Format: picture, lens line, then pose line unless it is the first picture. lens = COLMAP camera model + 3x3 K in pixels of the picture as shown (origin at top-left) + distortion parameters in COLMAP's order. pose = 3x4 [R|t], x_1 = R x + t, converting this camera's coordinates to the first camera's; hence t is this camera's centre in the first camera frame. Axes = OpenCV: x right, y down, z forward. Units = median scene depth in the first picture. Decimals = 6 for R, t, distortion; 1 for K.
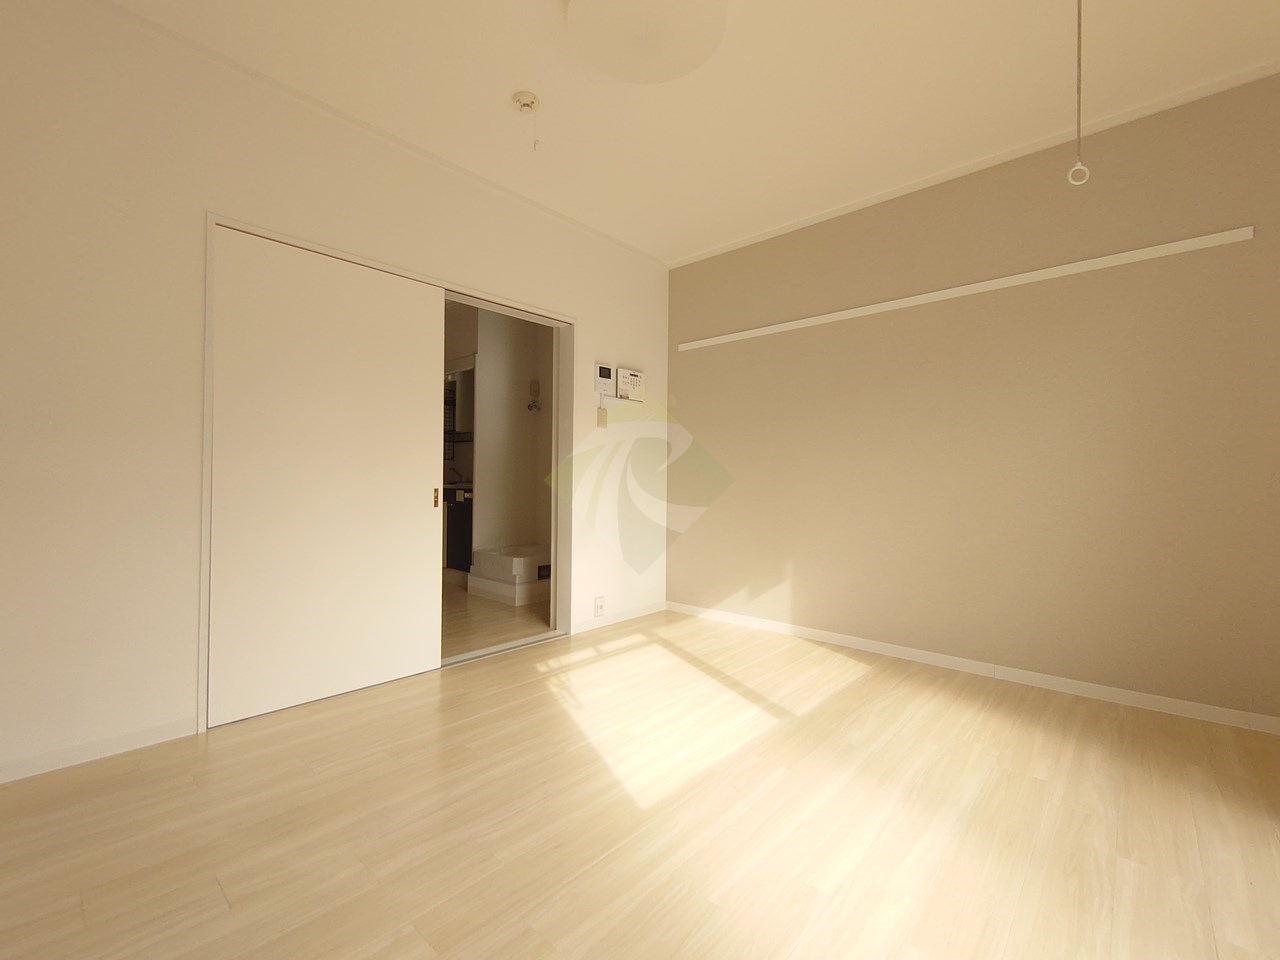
lens RADIAL K [[550.1, 0, 640.0], [0, 550.1, 480.0], [0, 0, 1]] dist [0.003137, 0.000014]
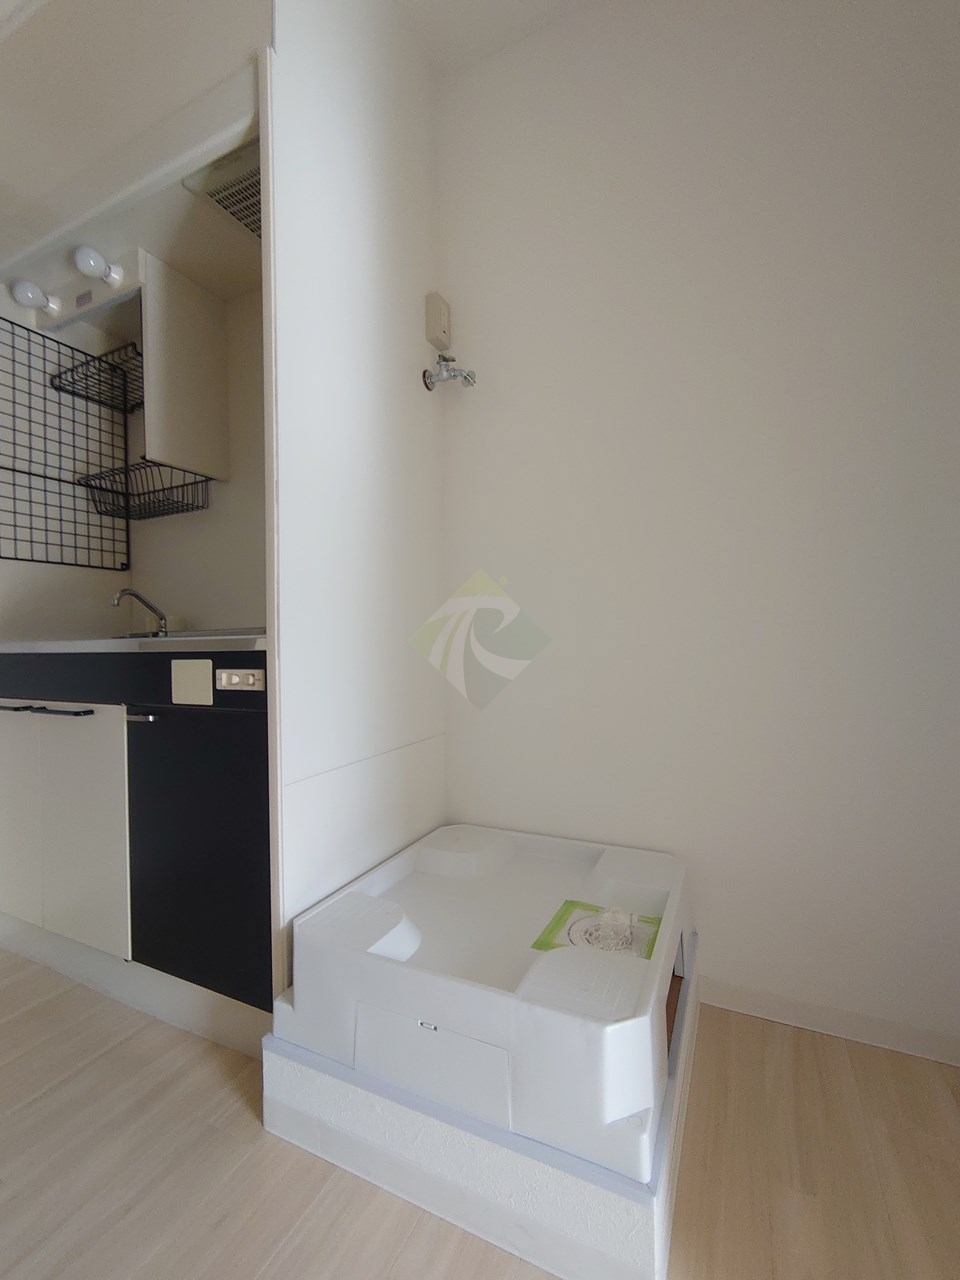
lens RADIAL K [[554.9, 0, 482.5], [0, 554.9, 645.3], [0, 0, 1]] dist [0.000943, -0.000865]
pose [[0.957347, -0.023511, 0.287983, -0.243233], [0.019510, 0.999669, 0.016755, 0.009544], [-0.288281, -0.010422, 0.957489, 0.641499]]
